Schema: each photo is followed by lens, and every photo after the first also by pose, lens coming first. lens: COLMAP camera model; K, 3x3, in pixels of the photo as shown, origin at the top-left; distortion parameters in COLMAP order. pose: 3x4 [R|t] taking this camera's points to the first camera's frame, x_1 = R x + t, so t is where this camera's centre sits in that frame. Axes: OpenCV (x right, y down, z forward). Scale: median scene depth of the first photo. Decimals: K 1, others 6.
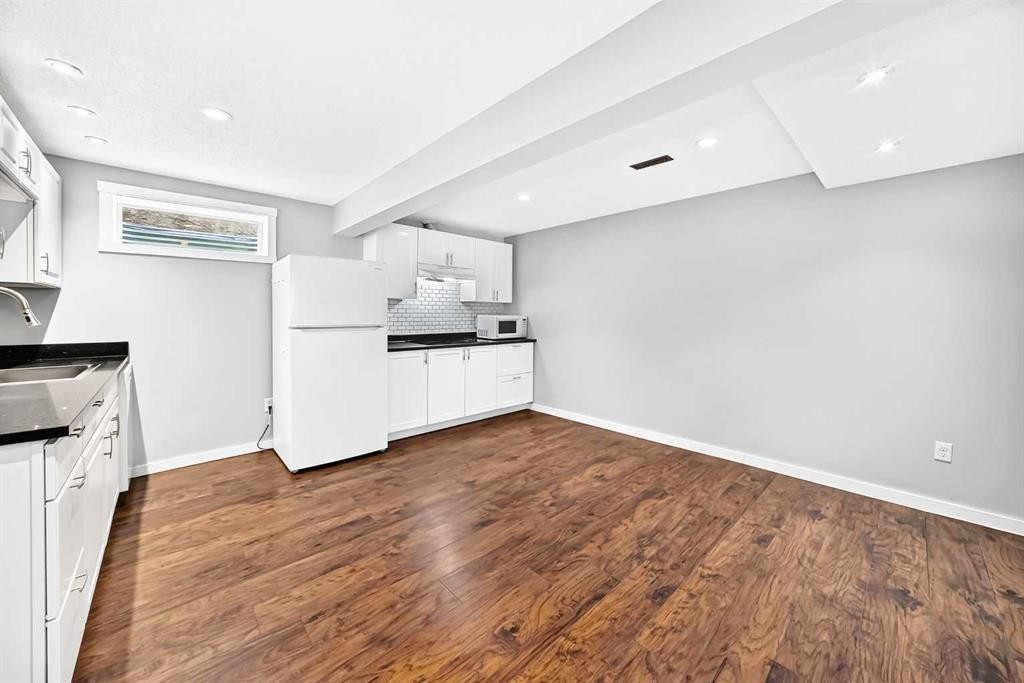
lens RADIAL K [[379.9, 0, 522.9], [0, 379.9, 316.9], [0, 0, 1]] dist [-0.028930, 0.002279]
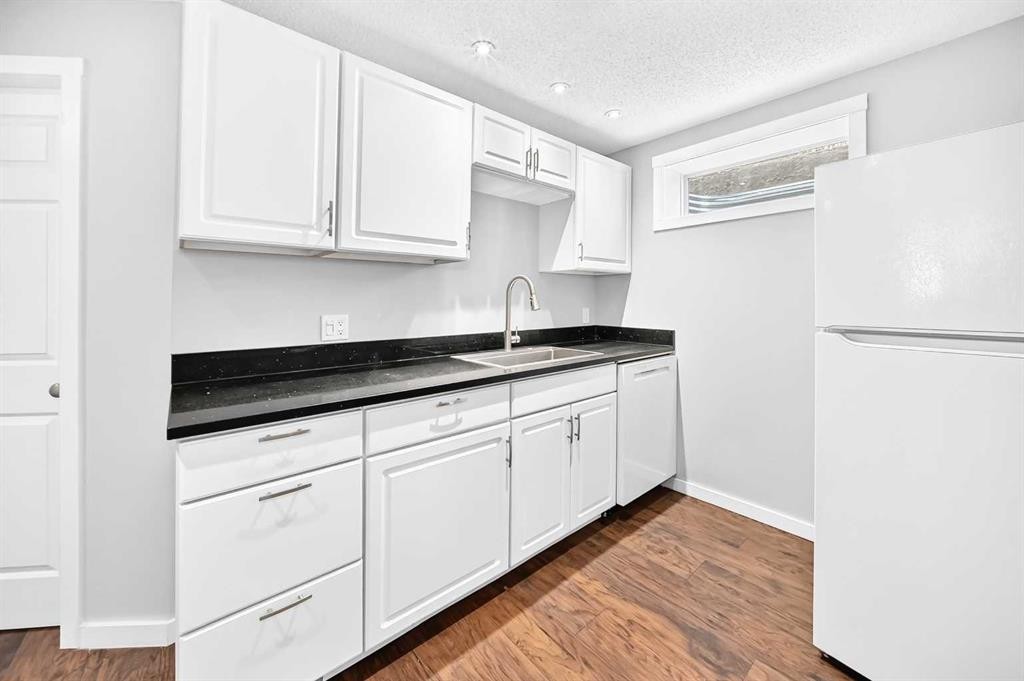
lens RADIAL K [[379.9, 0, 513.0], [0, 379.9, 303.4], [0, 0, 1]] dist [-0.028930, 0.002279]
pose [[-0.064357, 0.016465, -0.997791, -0.143542], [-0.003301, 0.999855, 0.016712, -0.009343], [0.997921, 0.004370, -0.064294, 0.596565]]
